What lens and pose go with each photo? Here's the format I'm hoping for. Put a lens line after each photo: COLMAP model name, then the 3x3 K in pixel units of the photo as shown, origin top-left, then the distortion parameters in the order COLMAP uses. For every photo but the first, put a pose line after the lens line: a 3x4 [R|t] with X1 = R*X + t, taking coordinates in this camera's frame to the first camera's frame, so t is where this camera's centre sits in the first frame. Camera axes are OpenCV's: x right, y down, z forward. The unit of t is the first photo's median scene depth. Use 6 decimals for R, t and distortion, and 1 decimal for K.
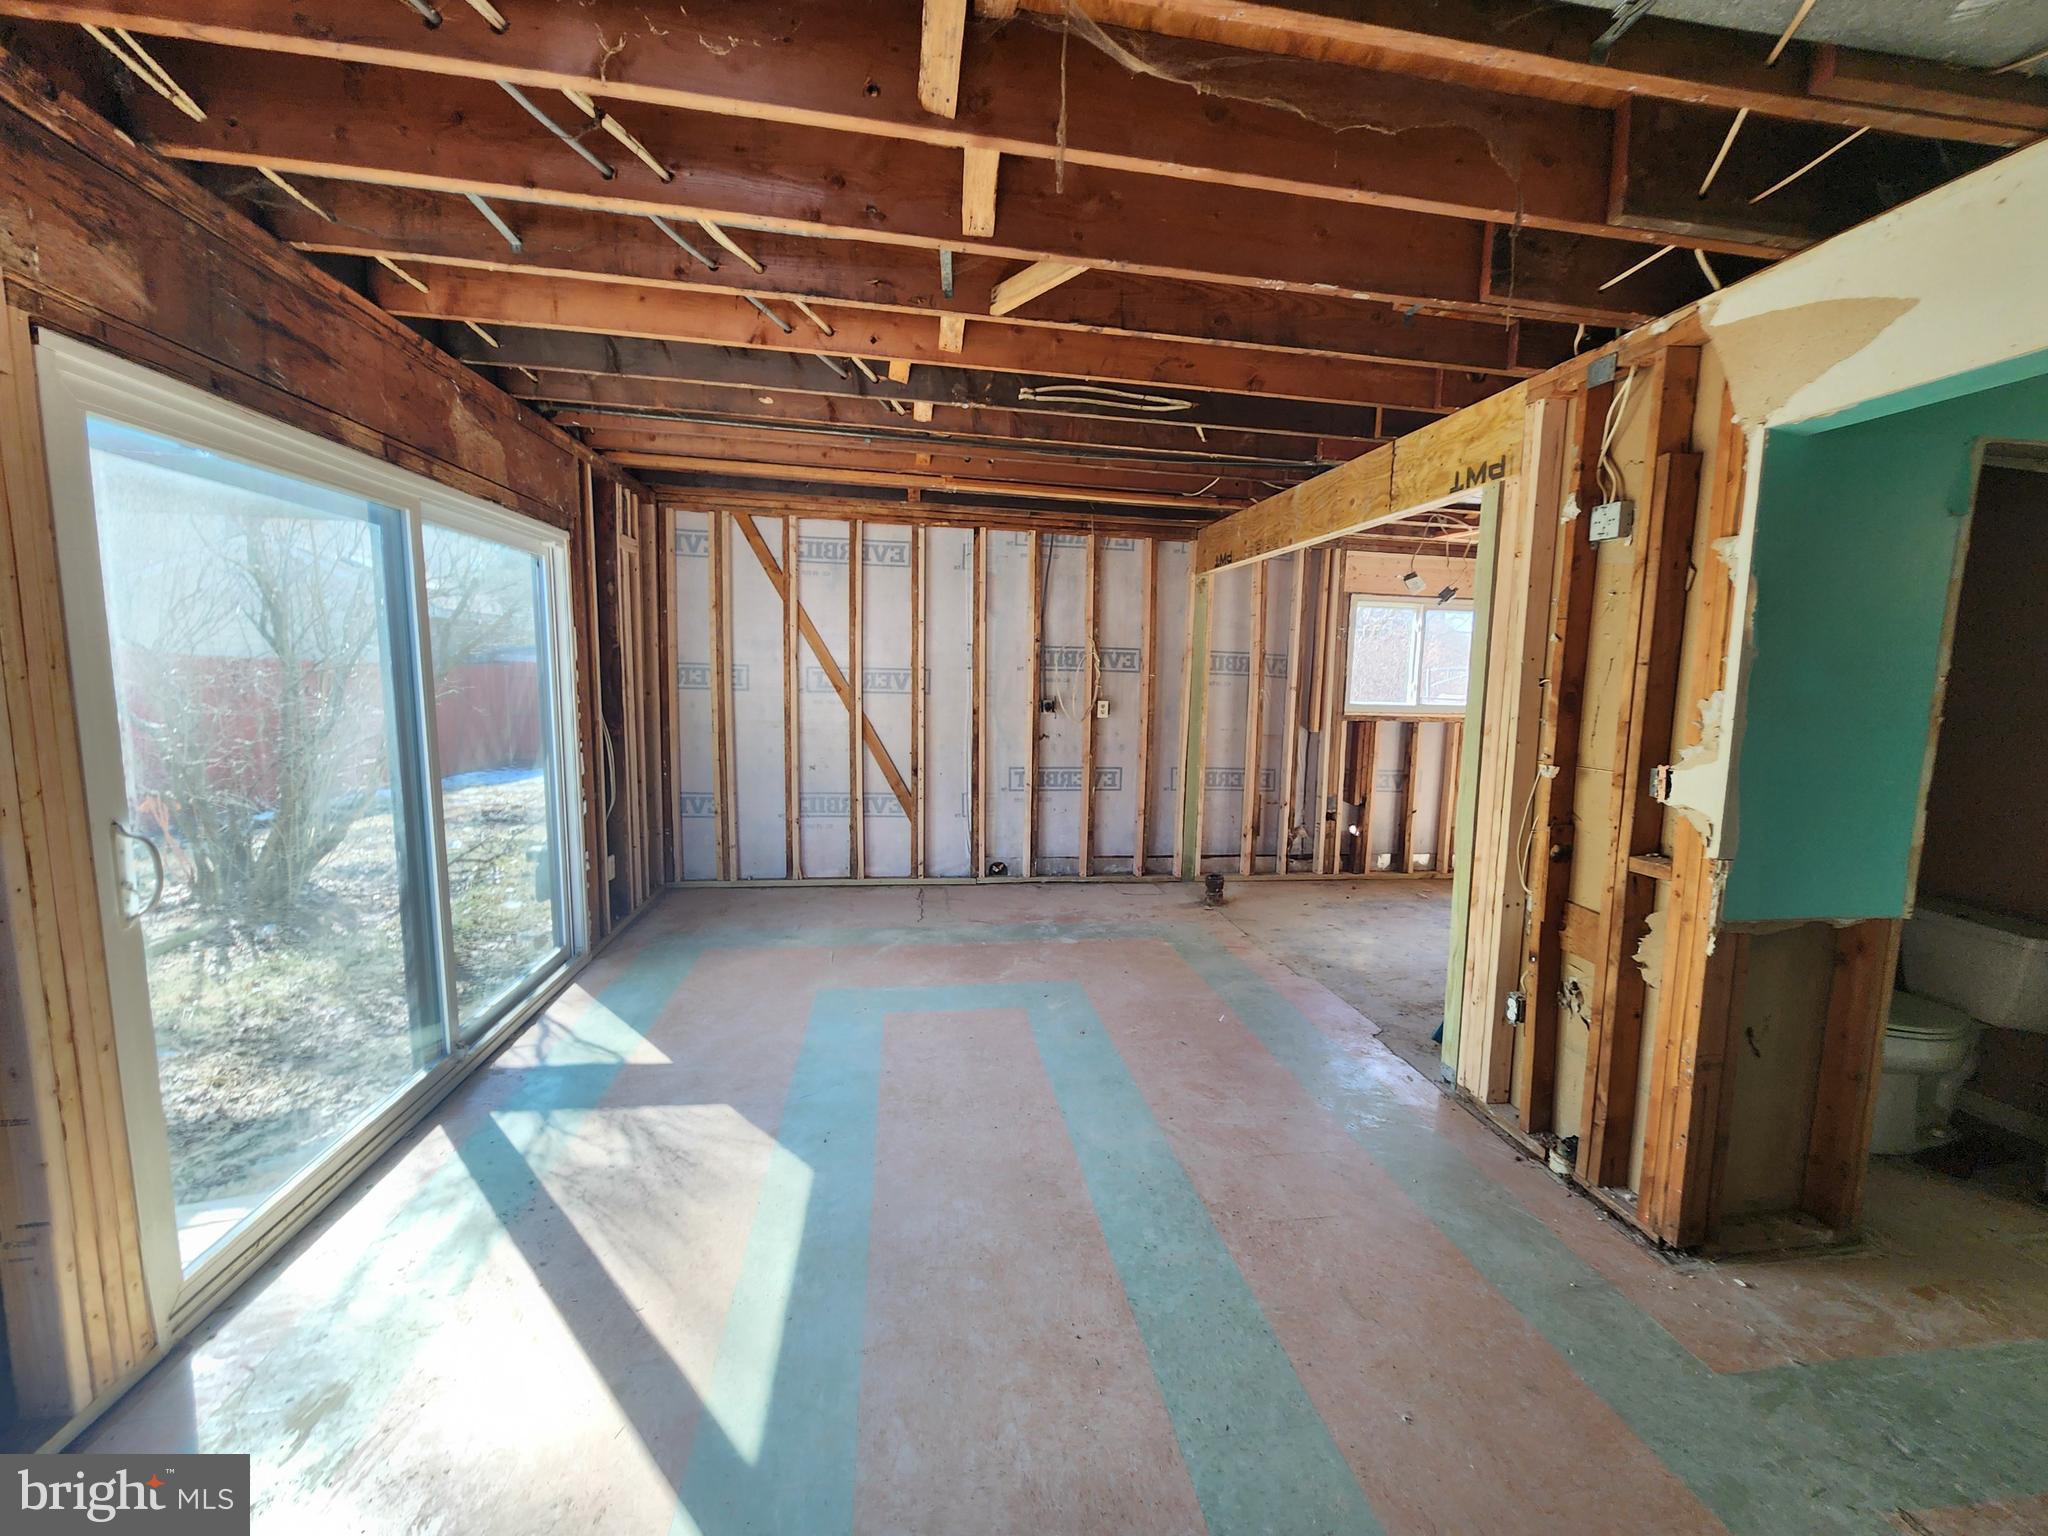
lens RADIAL K [[833.7, 0, 1032.9], [0, 833.7, 768.7], [0, 0, 1]] dist [-0.000495, -0.000026]
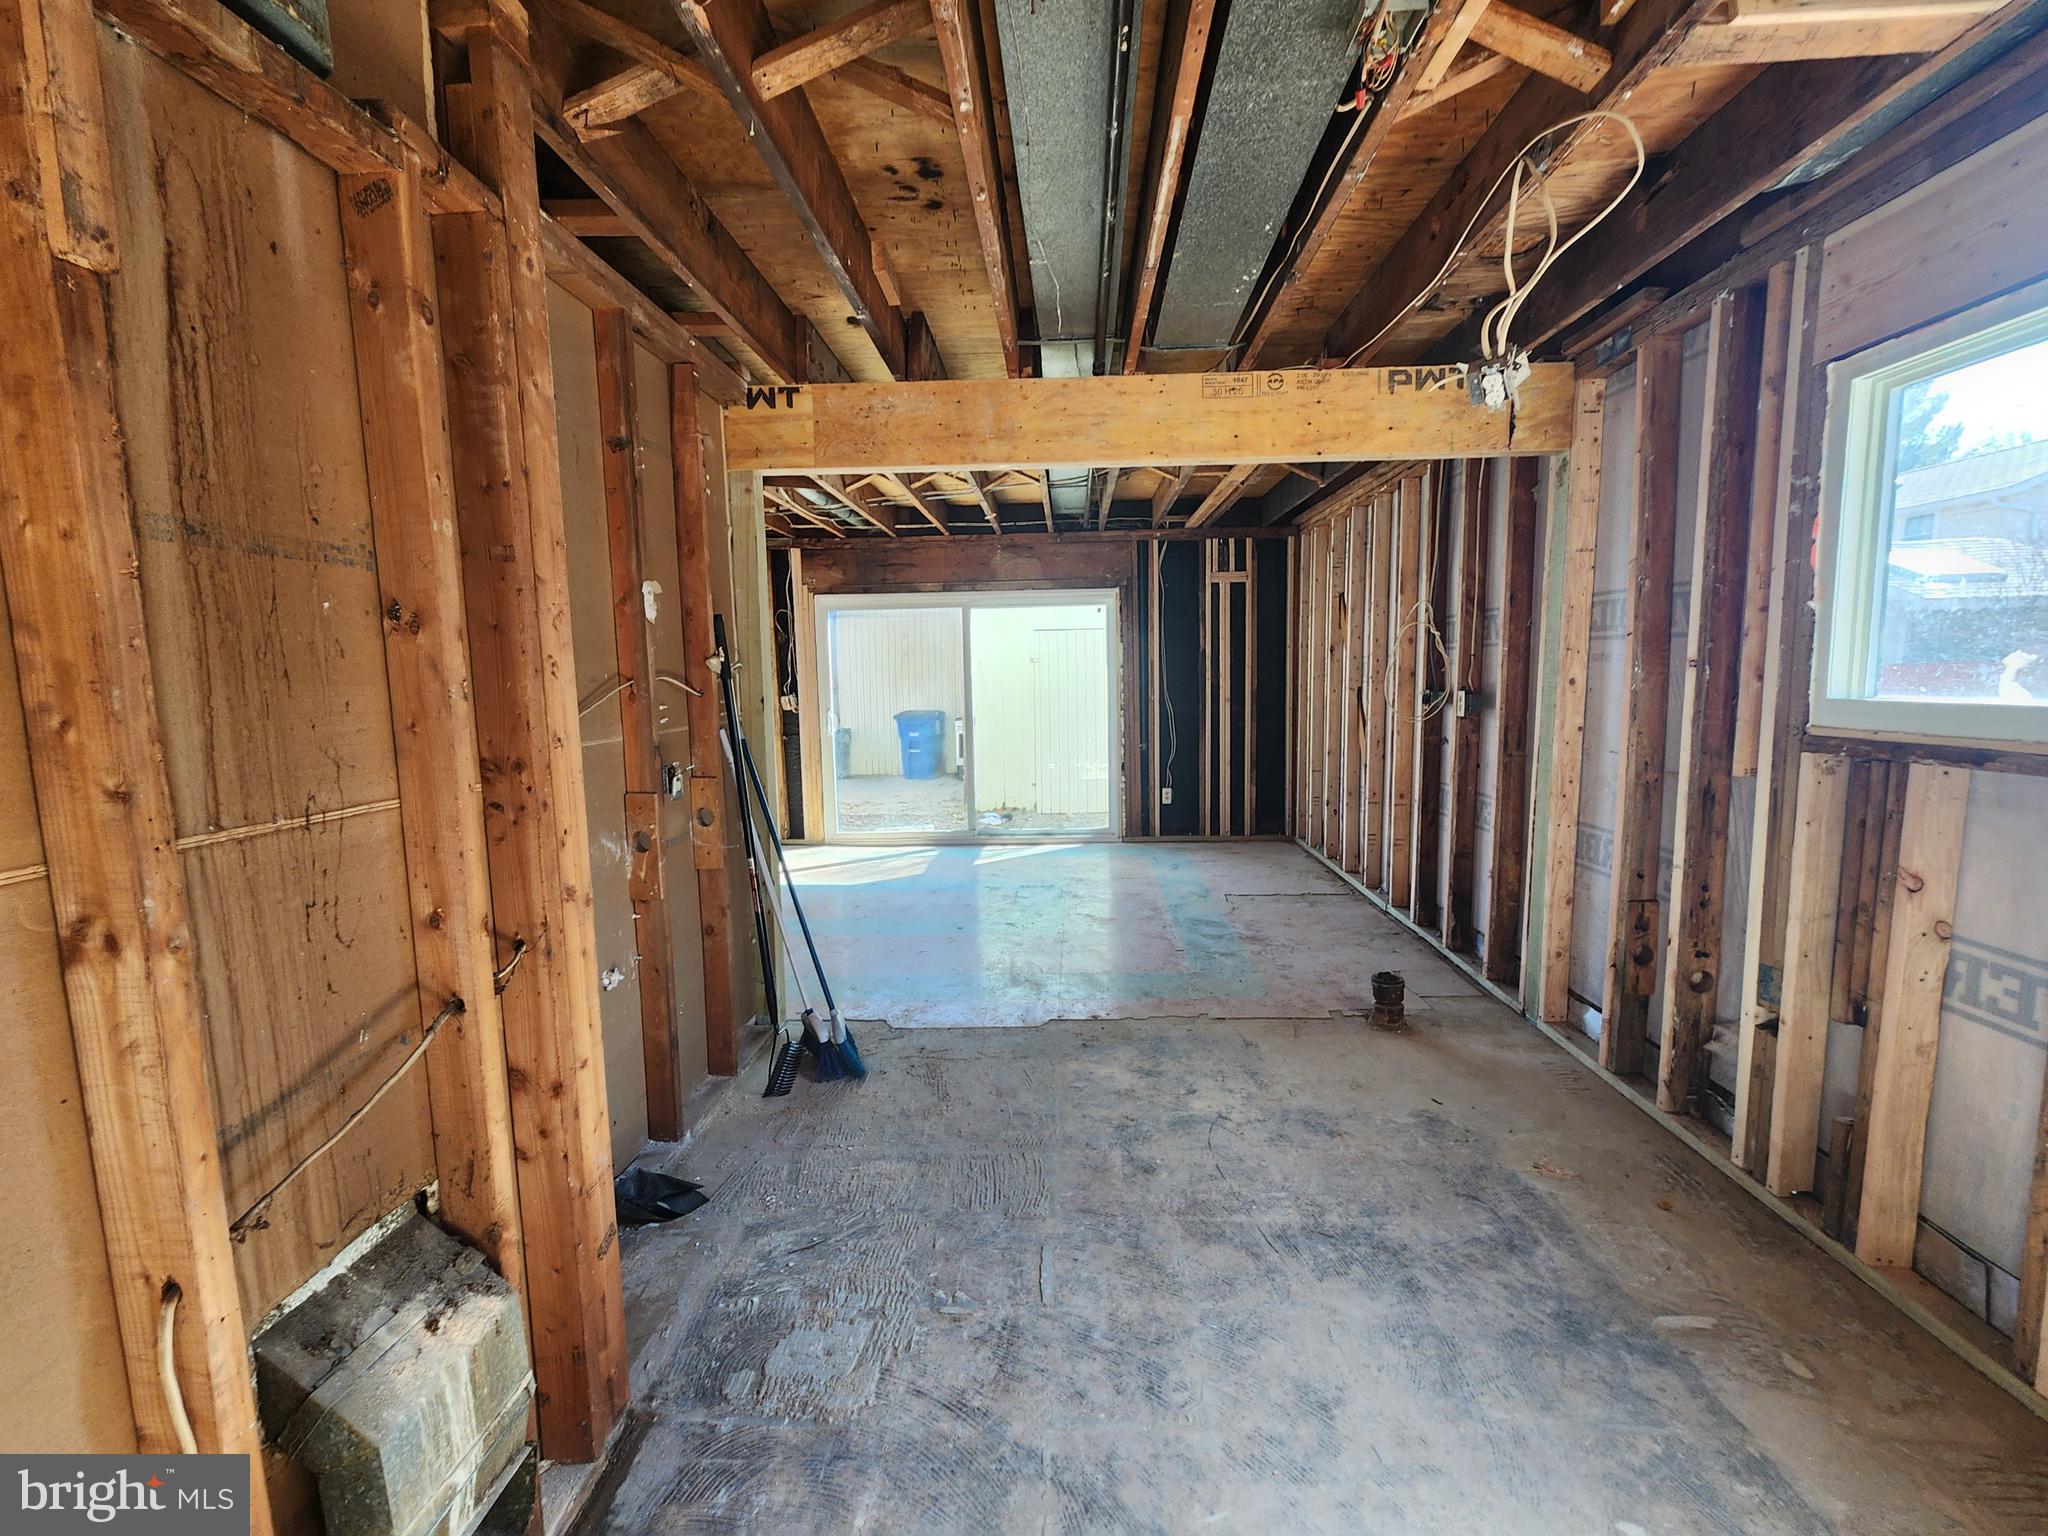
lens RADIAL K [[833.7, 0, 1032.8], [0, 833.7, 765.5], [0, 0, 1]] dist [-0.000495, -0.000026]
pose [[-0.193280, 0.093501, -0.976678, 0.901363], [-0.097269, 0.988719, 0.113903, -0.072688], [0.976310, 0.117015, -0.182004, 0.902417]]
